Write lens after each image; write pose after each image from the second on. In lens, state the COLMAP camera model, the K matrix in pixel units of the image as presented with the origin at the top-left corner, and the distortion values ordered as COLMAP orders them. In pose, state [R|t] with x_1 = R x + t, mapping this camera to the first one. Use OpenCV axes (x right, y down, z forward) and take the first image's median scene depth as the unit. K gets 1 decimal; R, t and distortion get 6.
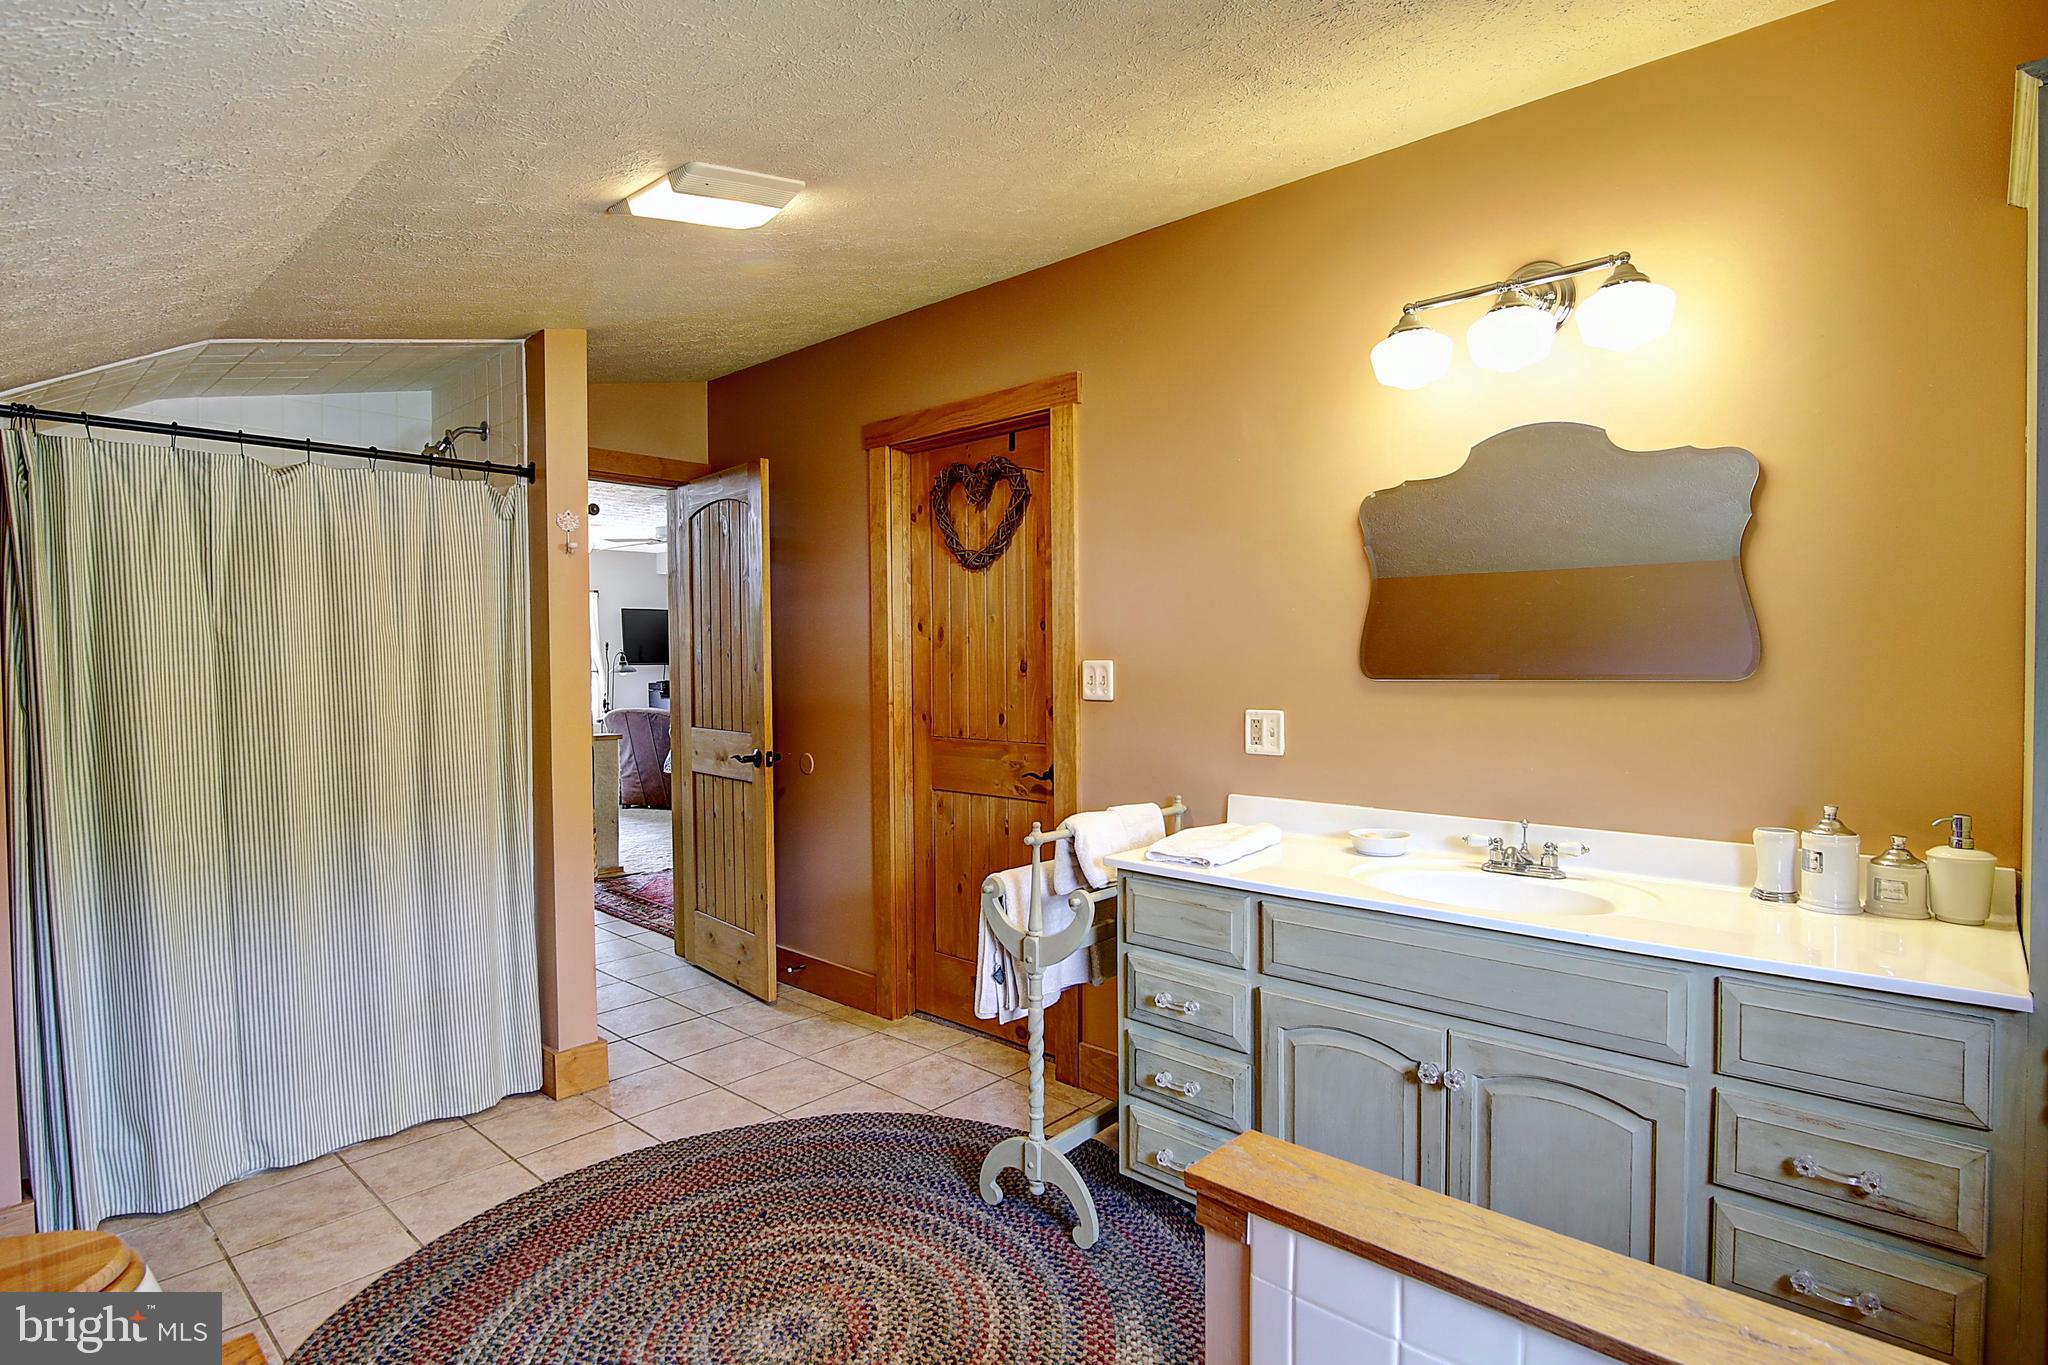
lens RADIAL K [[1043.9, 0, 1025.3], [0, 1043.9, 685.8], [0, 0, 1]] dist [-0.012827, 0.000419]
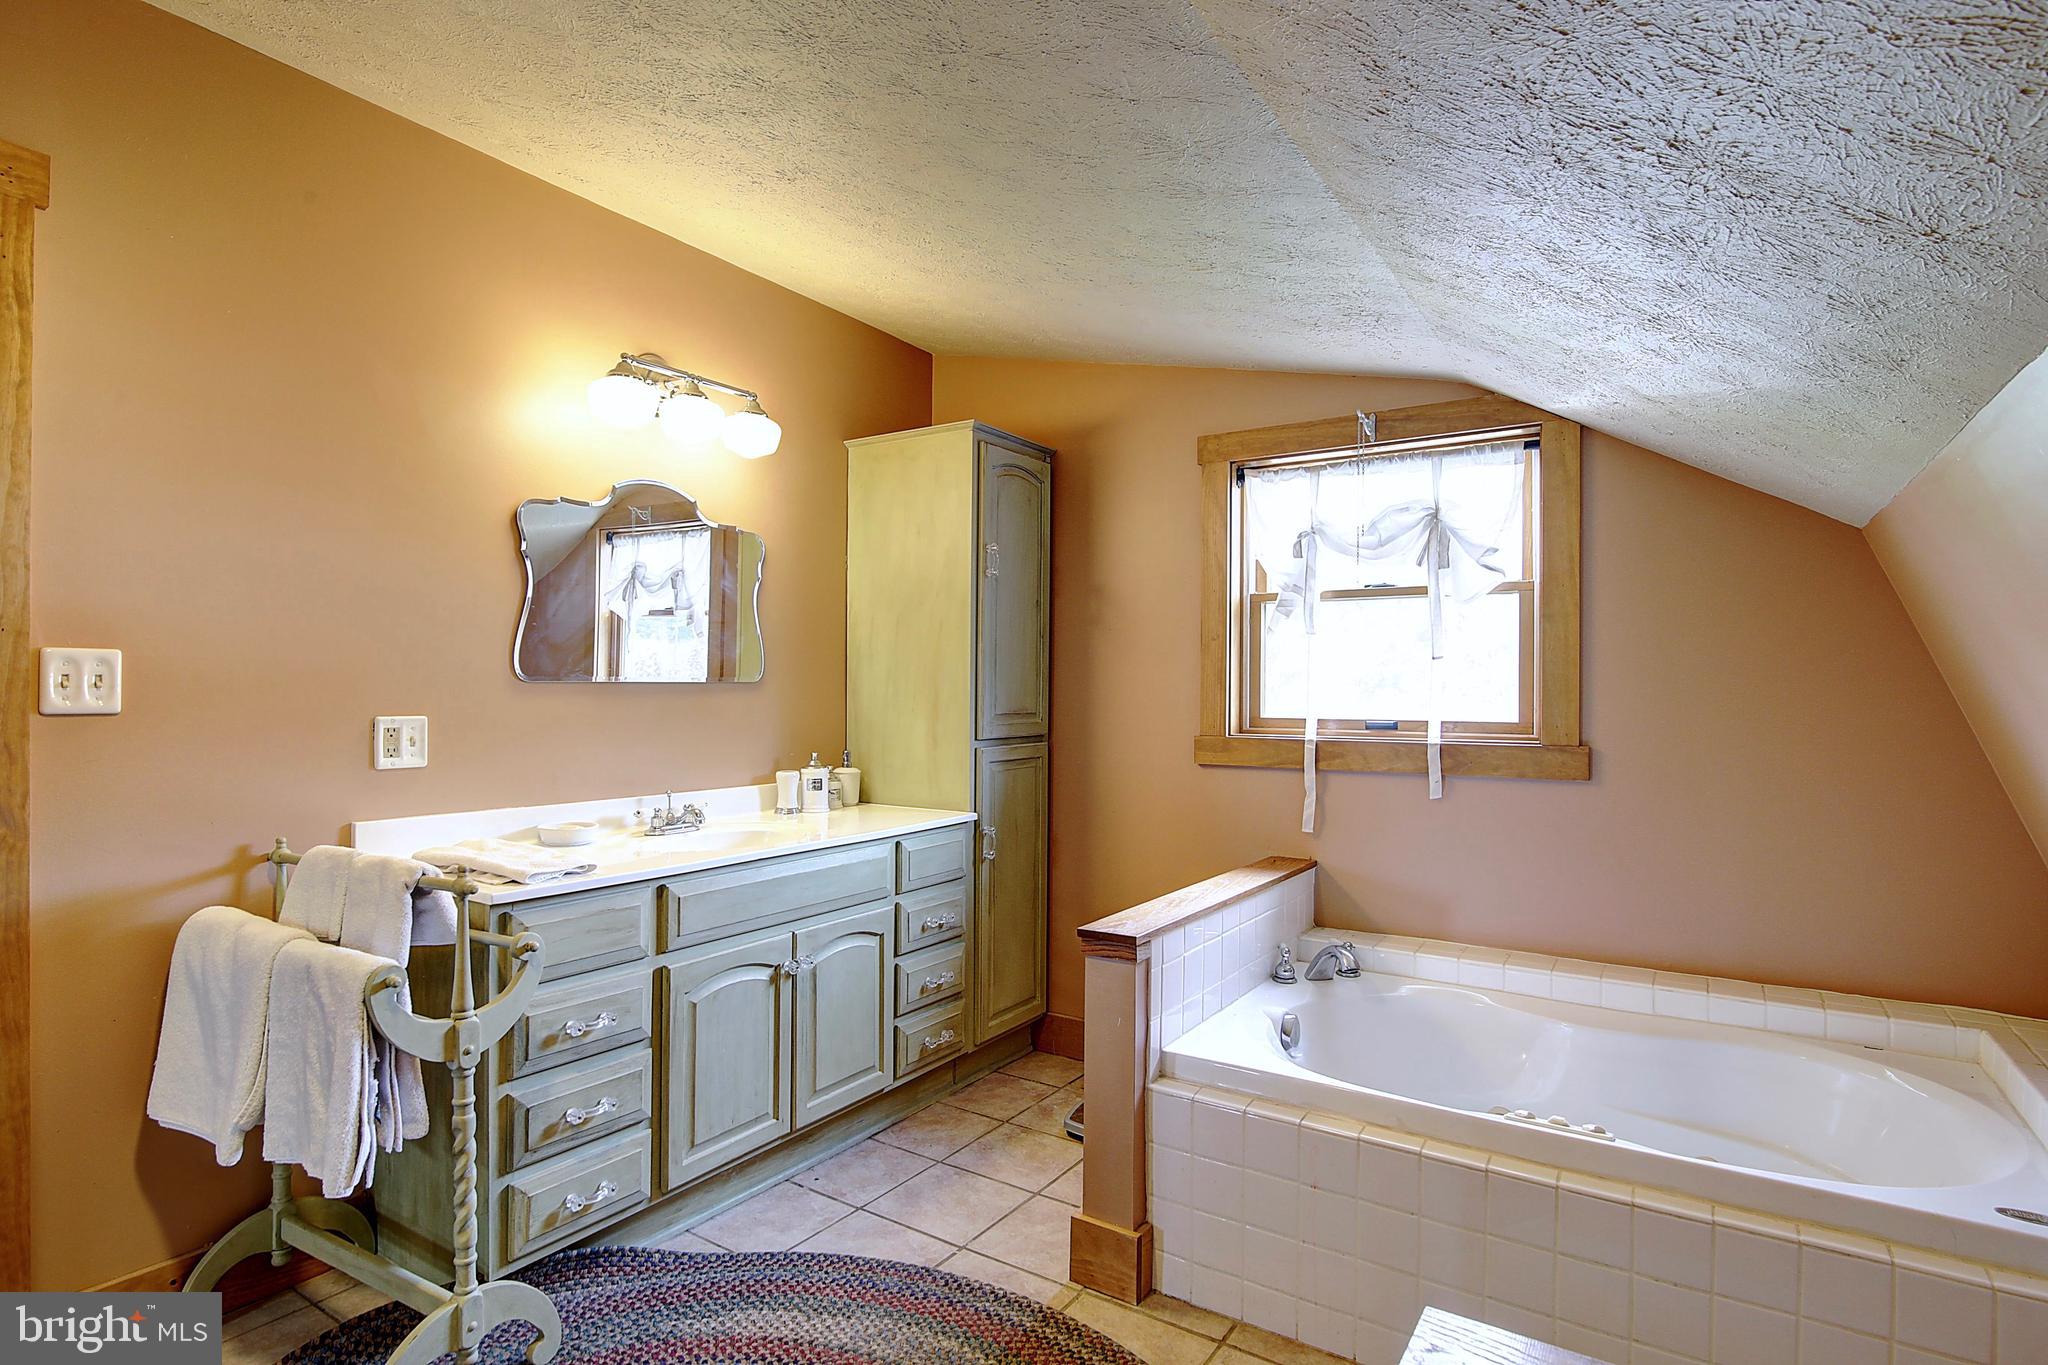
lens RADIAL K [[1043.9, 0, 1024.1], [0, 1043.9, 686.2], [0, 0, 1]] dist [-0.012827, 0.000419]
pose [[-0.168287, 0.009845, 0.985689, -0.841396], [0.020530, 0.999768, -0.006481, 0.017629], [-0.985524, 0.019146, -0.168451, 0.770085]]
